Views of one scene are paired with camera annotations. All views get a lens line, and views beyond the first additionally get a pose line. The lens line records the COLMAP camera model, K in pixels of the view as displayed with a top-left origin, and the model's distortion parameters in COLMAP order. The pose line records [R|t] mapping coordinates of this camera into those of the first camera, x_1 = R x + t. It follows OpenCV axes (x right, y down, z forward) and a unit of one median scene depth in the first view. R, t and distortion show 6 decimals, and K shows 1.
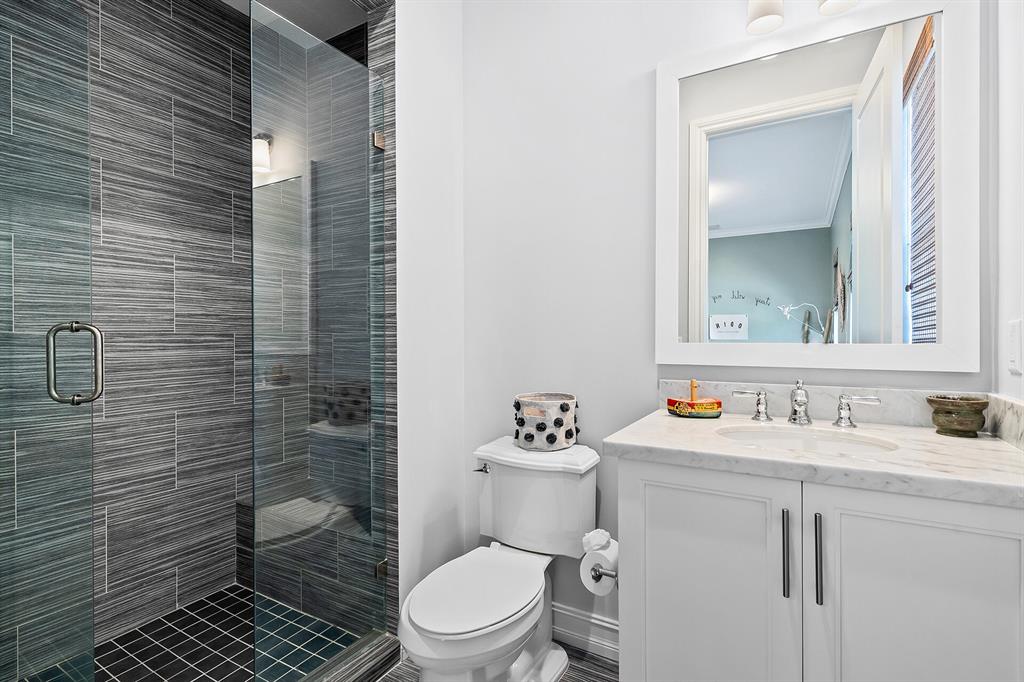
lens RADIAL K [[496.7, 0, 511.3], [0, 496.7, 337.9], [0, 0, 1]] dist [0.002219, 0.000138]
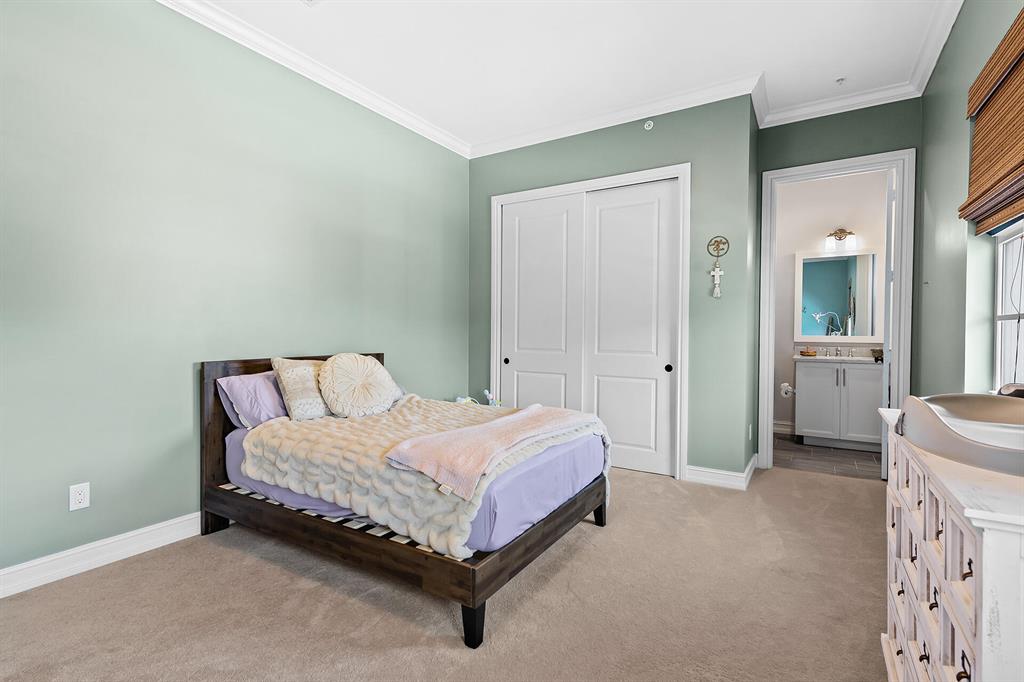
lens RADIAL K [[477.1, 0, 514.0], [0, 477.1, 340.7], [0, 0, 1]] dist [0.006338, 0.000273]
pose [[0.999424, 0.009517, -0.032560, -1.617980], [-0.008857, 0.999754, 0.020338, -0.004472], [0.032746, -0.020038, 0.999263, -2.486142]]
